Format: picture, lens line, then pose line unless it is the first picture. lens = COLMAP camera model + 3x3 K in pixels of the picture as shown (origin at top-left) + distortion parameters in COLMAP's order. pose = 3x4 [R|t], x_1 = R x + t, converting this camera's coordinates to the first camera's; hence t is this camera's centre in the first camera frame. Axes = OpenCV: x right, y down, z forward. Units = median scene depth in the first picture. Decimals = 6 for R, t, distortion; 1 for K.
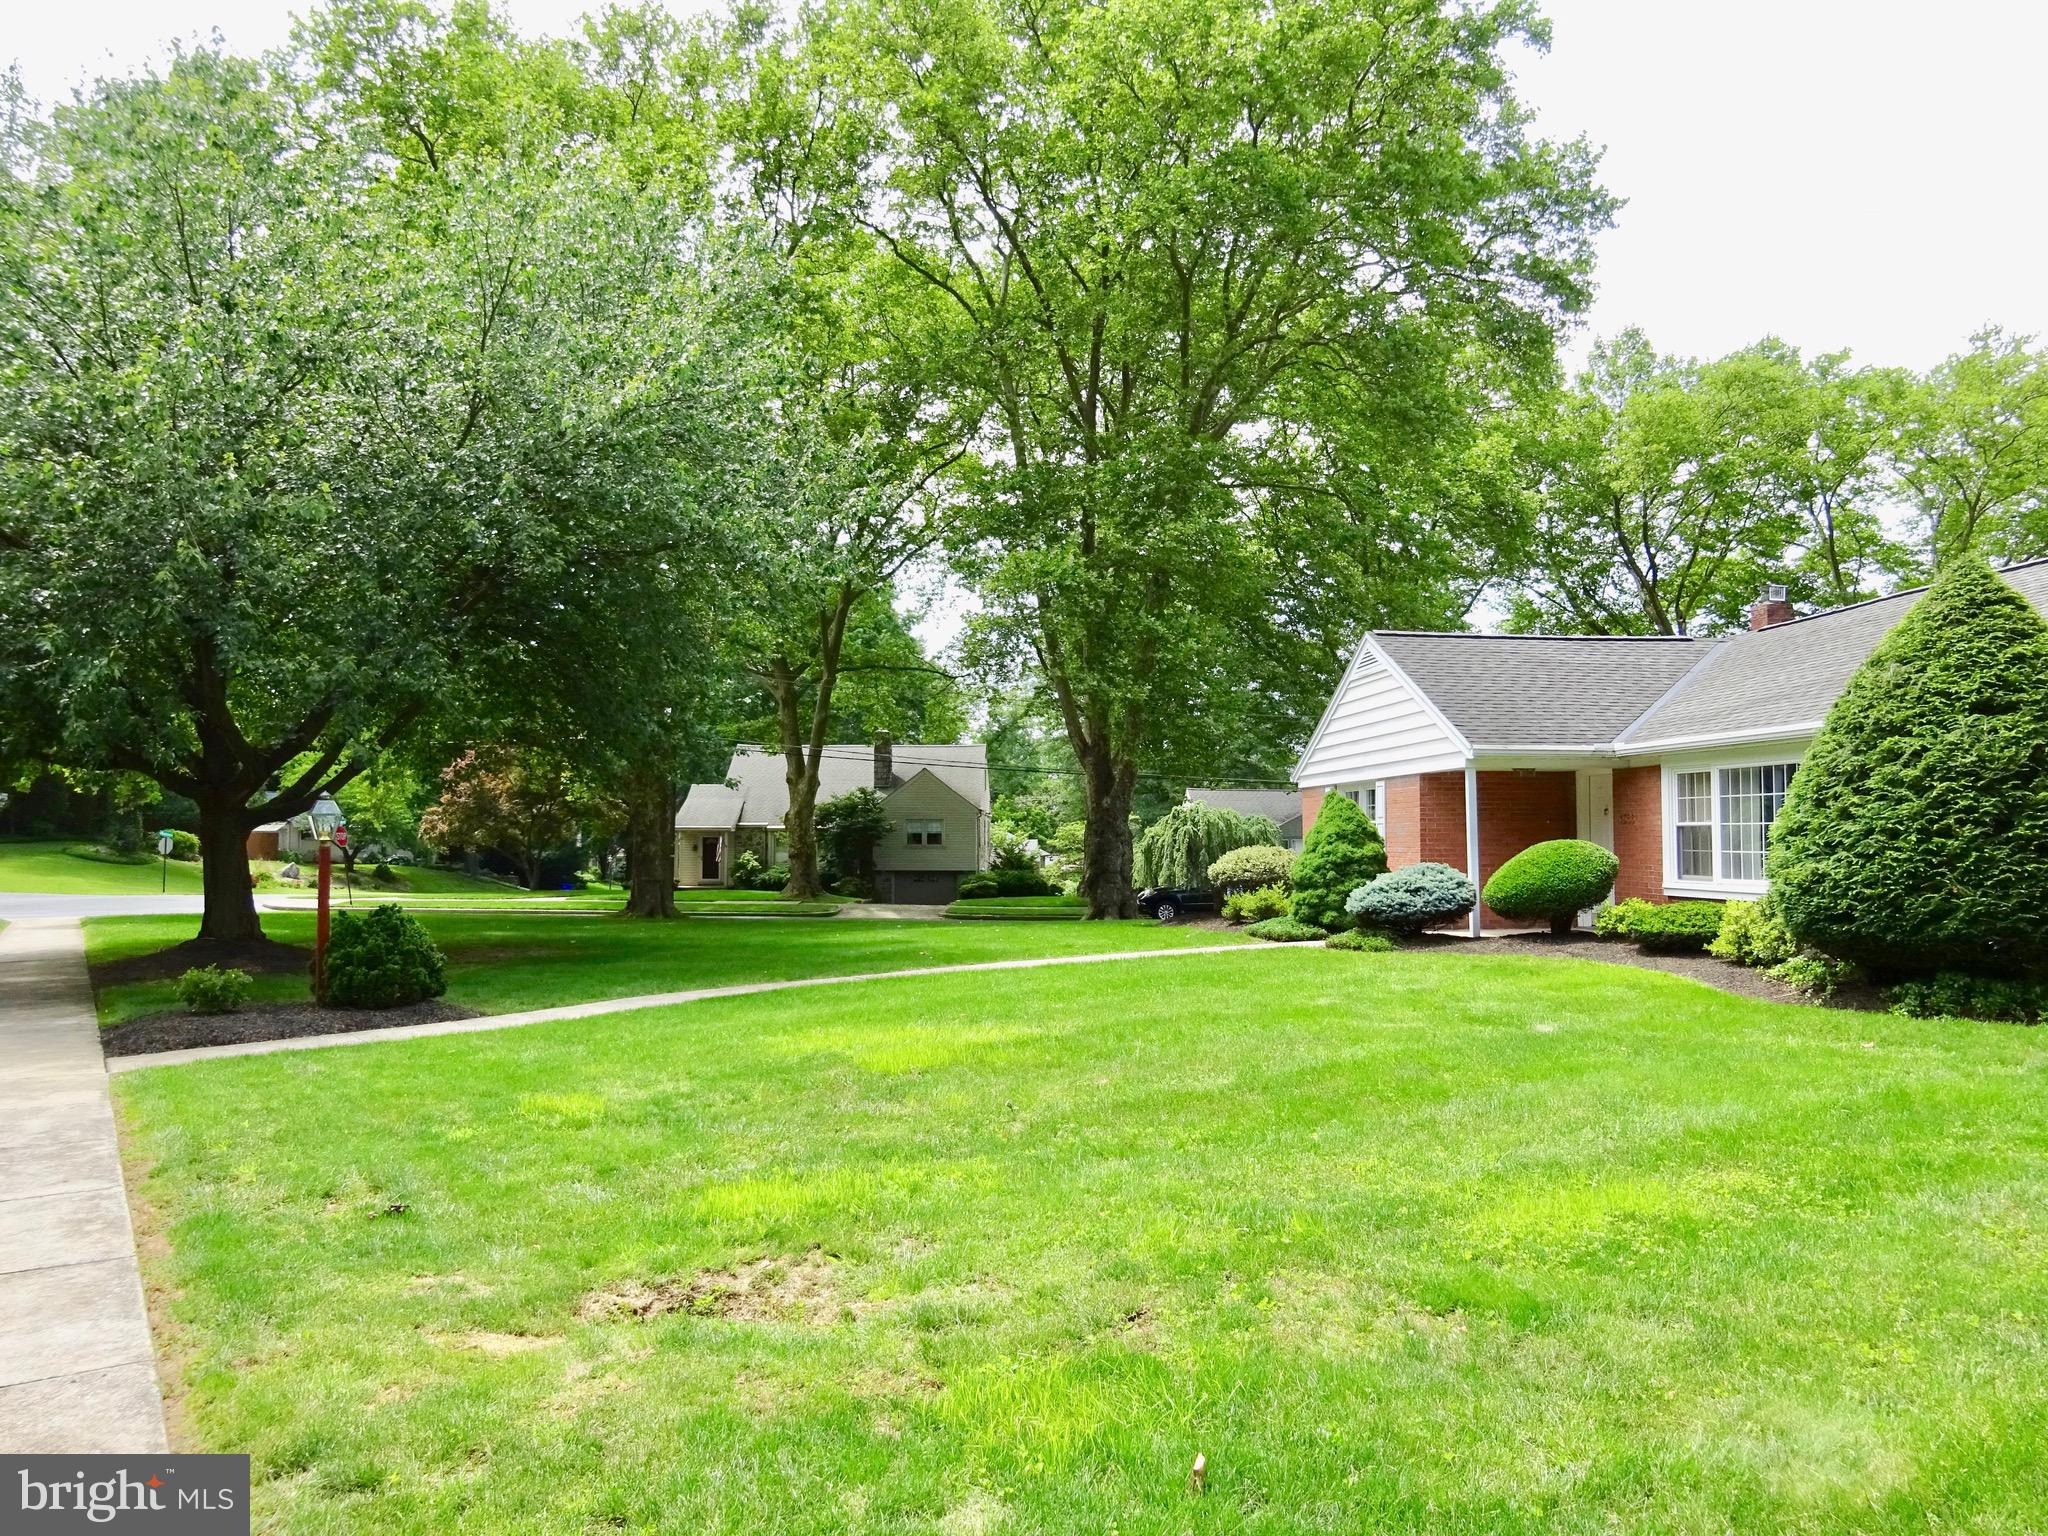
lens RADIAL K [[1513.2, 0, 1021.4], [0, 1513.2, 777.6], [0, 0, 1]] dist [0.000070, -0.000157]
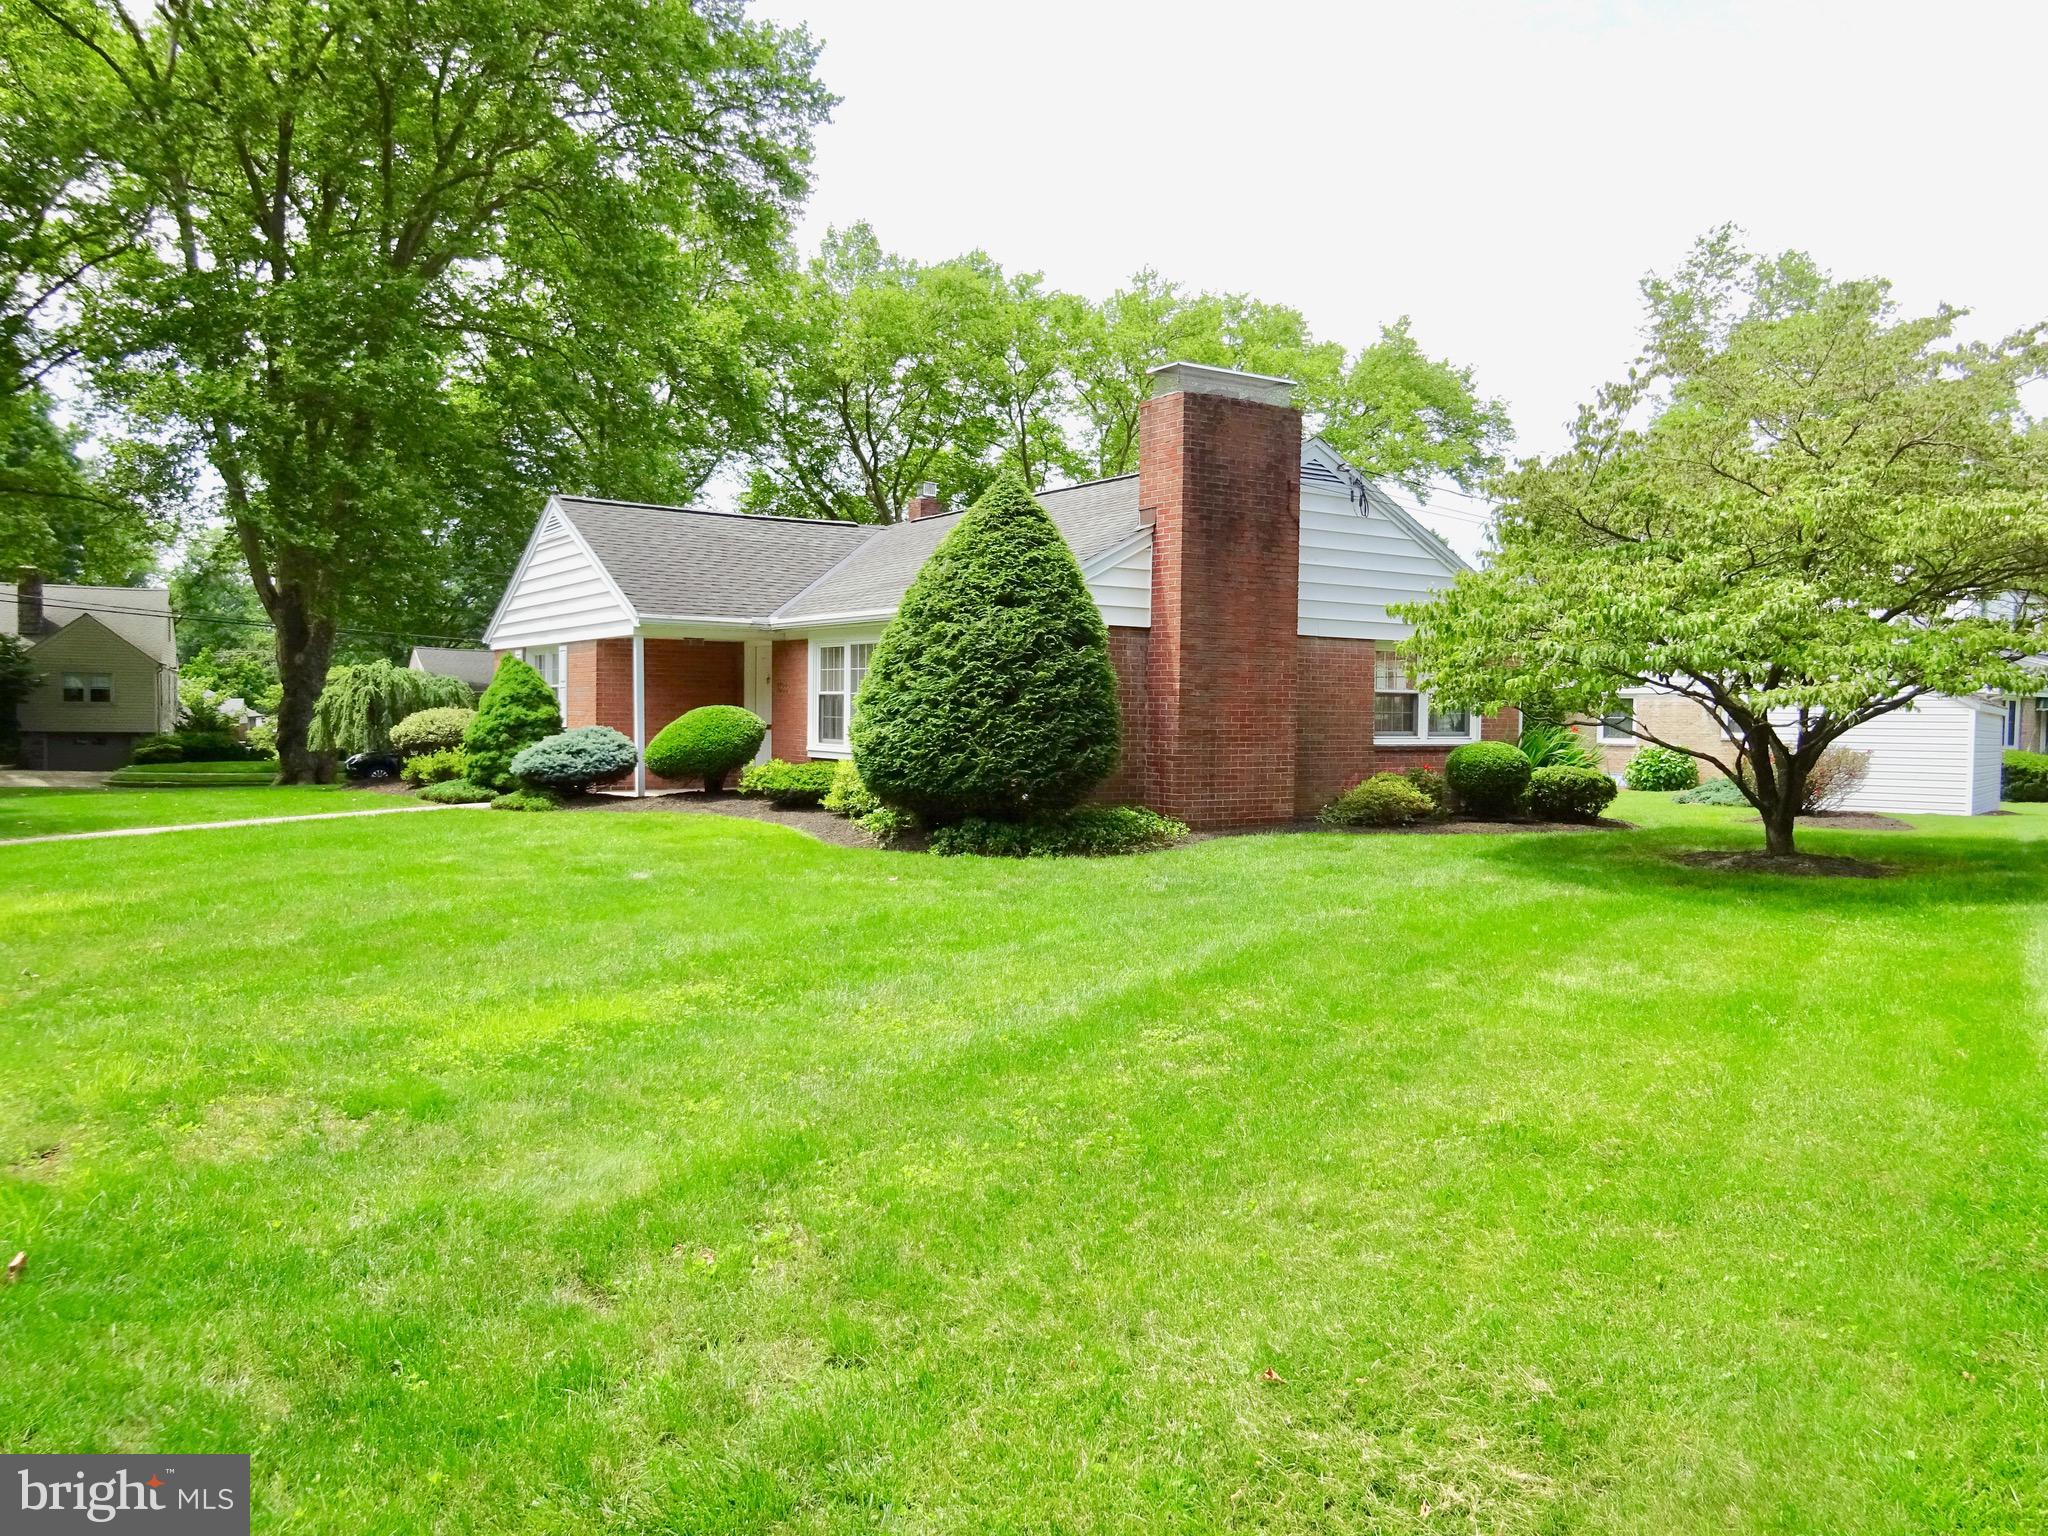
lens RADIAL K [[1513.2, 0, 1021.4], [0, 1513.2, 777.6], [0, 0, 1]] dist [0.000070, -0.000157]
pose [[0.889345, -0.007392, 0.457178, 0.049690], [-0.033350, 0.996157, 0.080983, -0.001989], [-0.456020, -0.087269, 0.885681, -0.051557]]
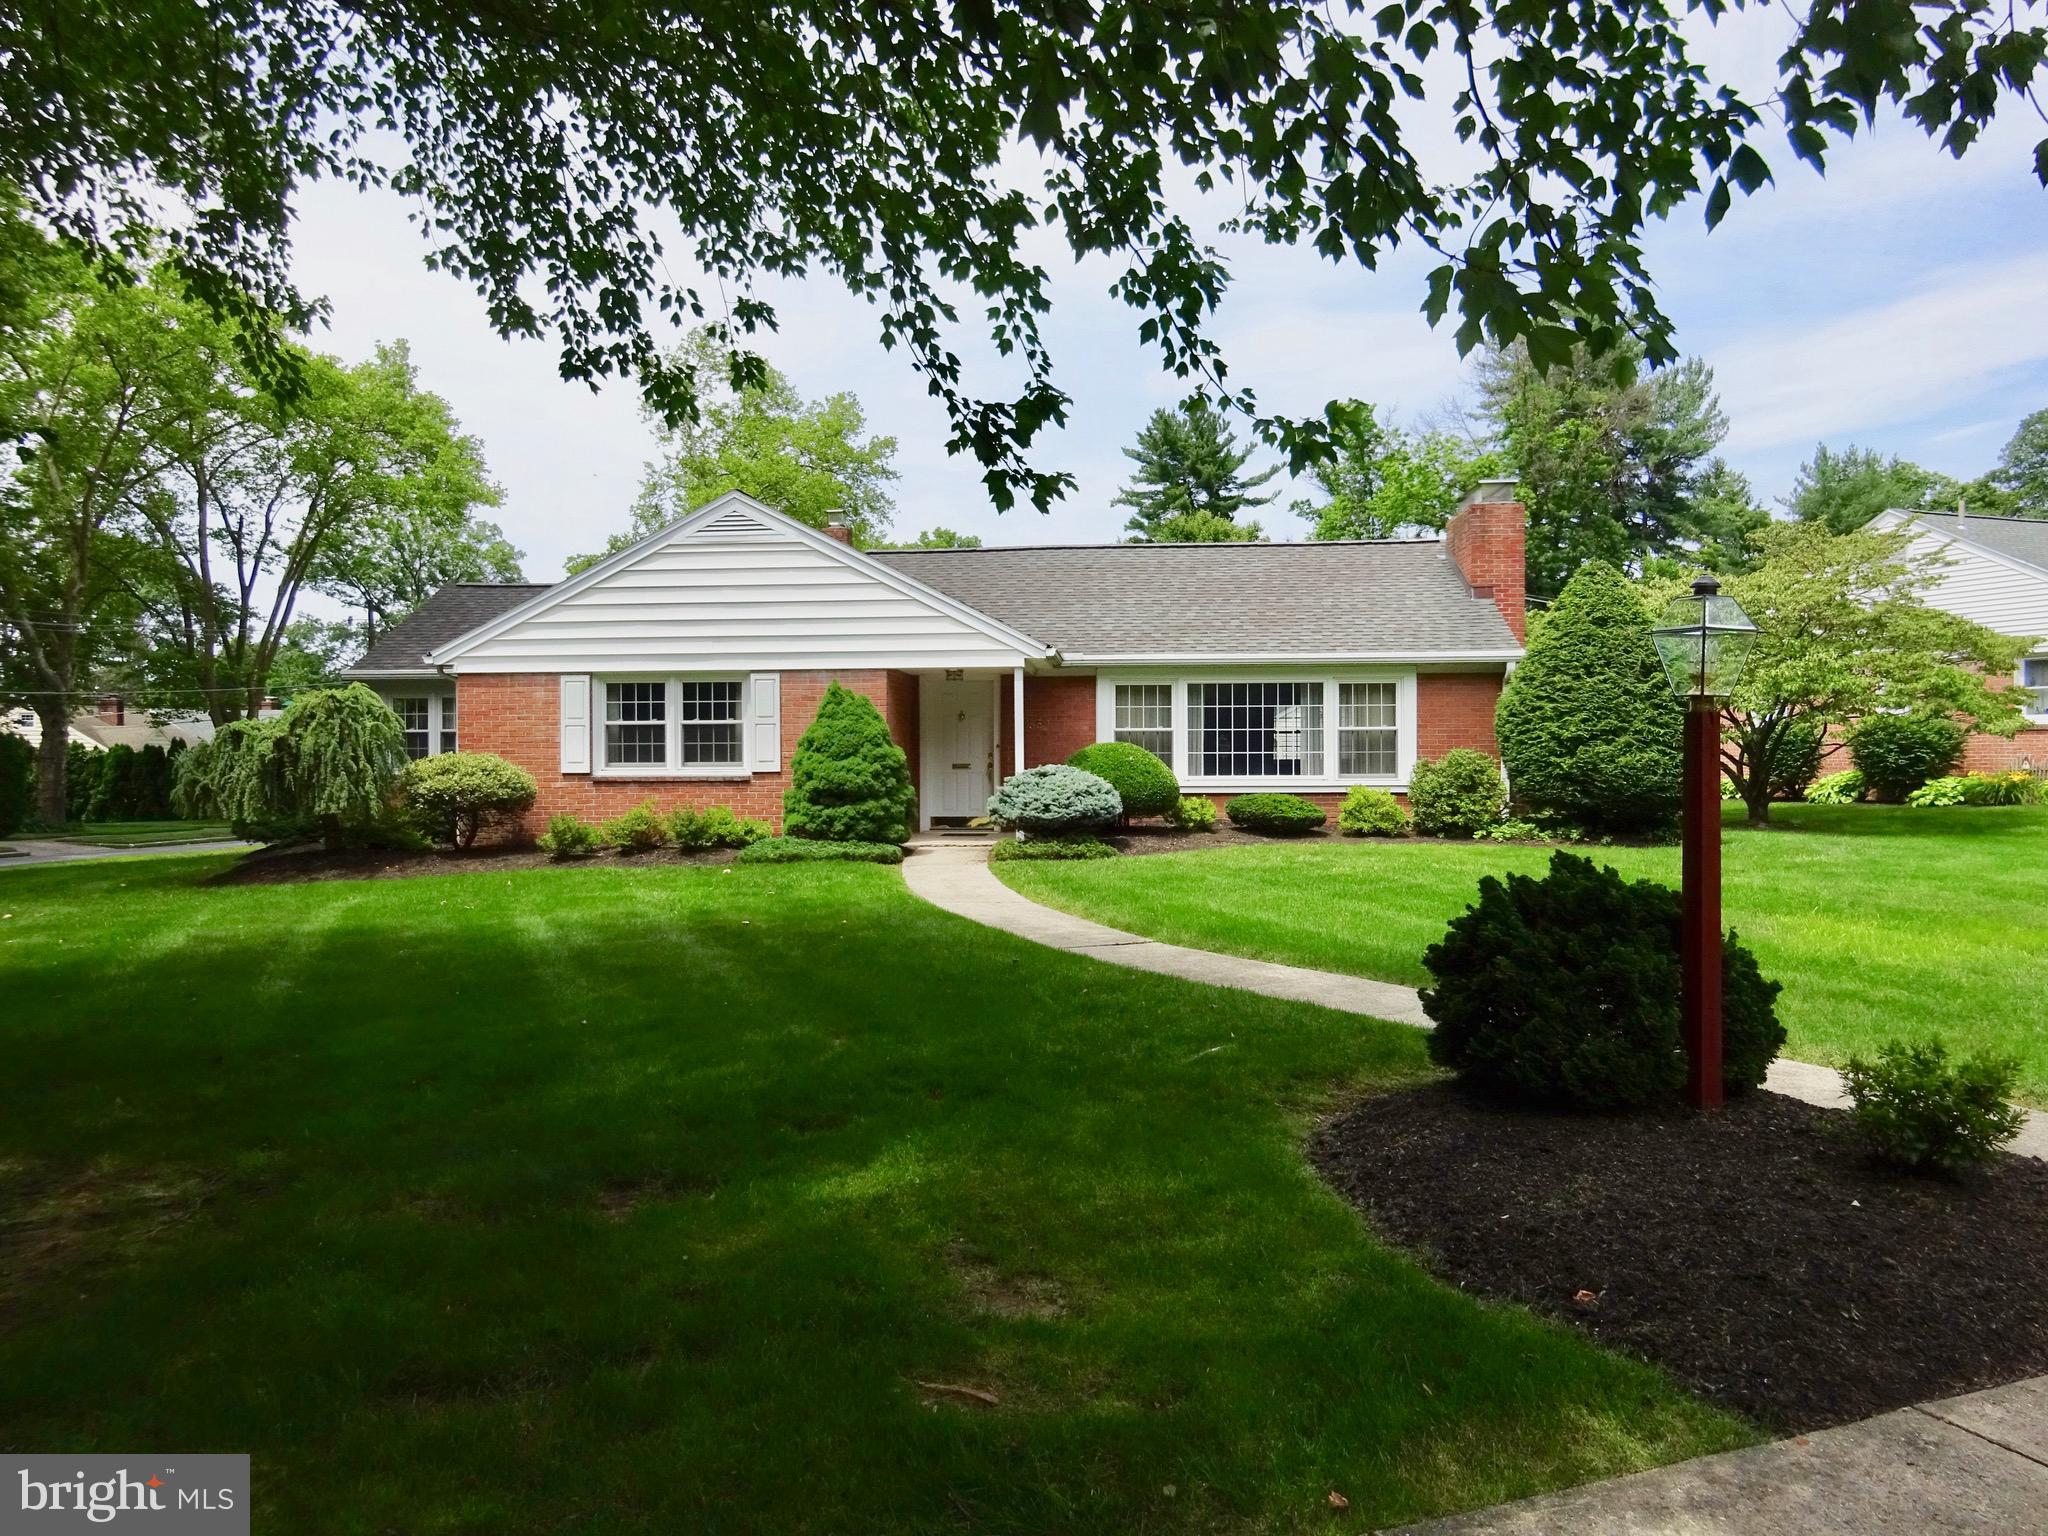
lens RADIAL K [[1513.2, 0, 1021.4], [0, 1513.2, 777.6], [0, 0, 1]] dist [0.000070, -0.000157]
pose [[0.178836, -0.011801, 0.983808, -0.612722], [-0.035492, 0.999200, 0.018437, 0.042990], [-0.983239, -0.038215, 0.178274, 0.768362]]
